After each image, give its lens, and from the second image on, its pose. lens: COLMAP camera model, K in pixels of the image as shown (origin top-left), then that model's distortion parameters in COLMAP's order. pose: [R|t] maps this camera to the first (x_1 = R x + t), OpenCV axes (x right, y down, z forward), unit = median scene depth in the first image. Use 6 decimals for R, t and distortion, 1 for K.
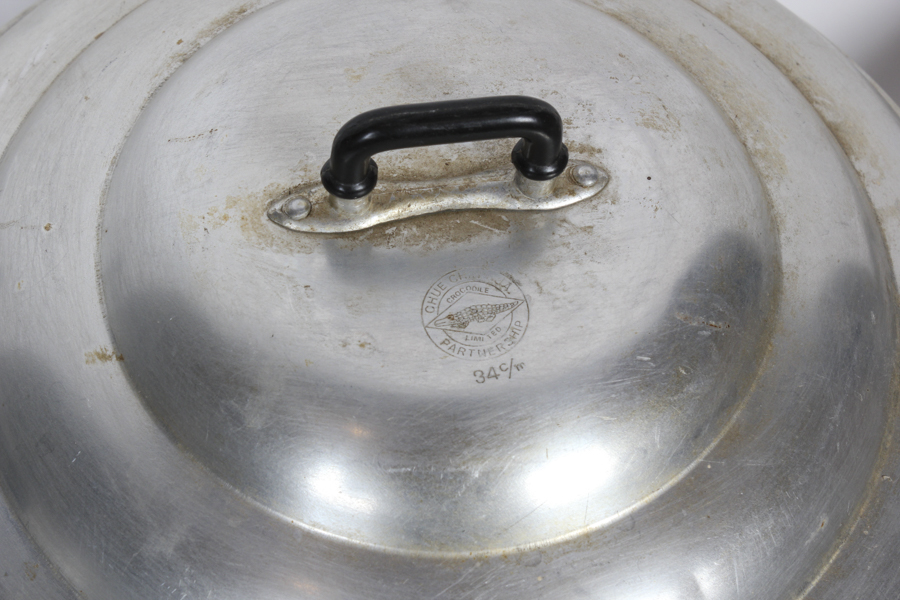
lens RADIAL K [[2009.6, 0, 449.2], [0, 2009.6, 299.6], [0, 0, 1]] dist [-0.045153, 0.000000]
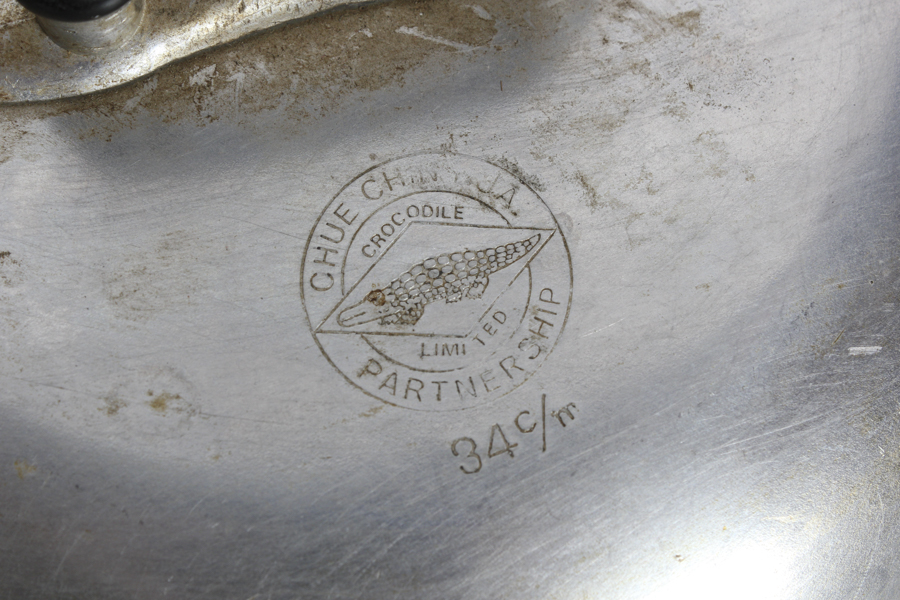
lens RADIAL K [[2009.6, 0, 451.2], [0, 2009.6, 299.7], [0, 0, 1]] dist [-0.045153, 0.000000]
pose [[0.993869, -0.103280, 0.039470, -0.000330], [0.092431, 0.972011, 0.215987, -0.073956], [-0.060672, -0.211015, 0.975598, 0.610045]]
